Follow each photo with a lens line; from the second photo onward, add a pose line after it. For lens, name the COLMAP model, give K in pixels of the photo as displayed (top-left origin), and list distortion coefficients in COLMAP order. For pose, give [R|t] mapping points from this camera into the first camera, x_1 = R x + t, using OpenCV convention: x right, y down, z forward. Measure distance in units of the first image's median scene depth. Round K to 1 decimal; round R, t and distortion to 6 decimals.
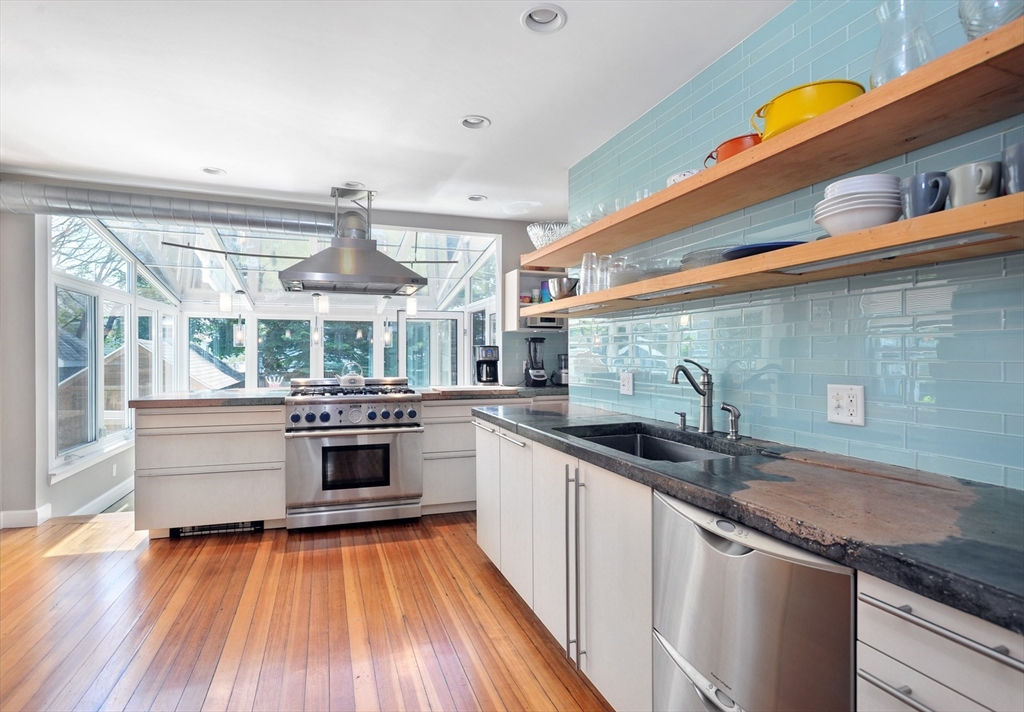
lens RADIAL K [[530.2, 0, 505.5], [0, 530.2, 348.0], [0, 0, 1]] dist [-0.021273, 0.000769]
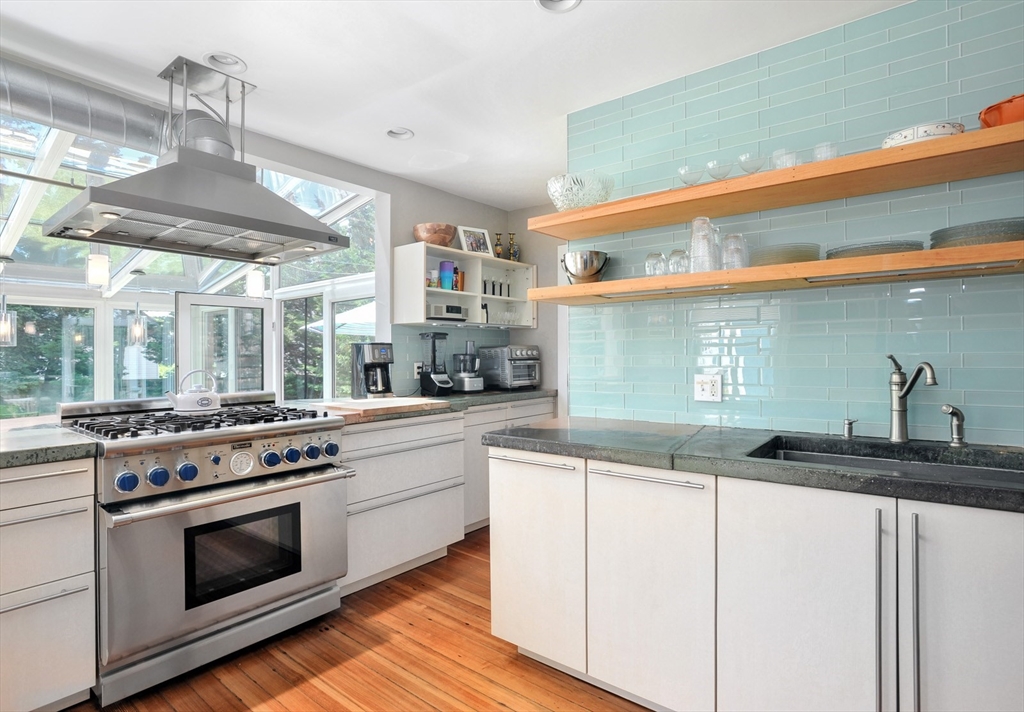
lens RADIAL K [[530.2, 0, 505.5], [0, 530.2, 348.0], [0, 0, 1]] dist [-0.021273, 0.000769]
pose [[0.842040, -0.000059, 0.539415, -0.347005], [0.001711, 0.999995, -0.002562, 0.006594], [-0.539412, 0.003080, 0.842036, 0.367538]]
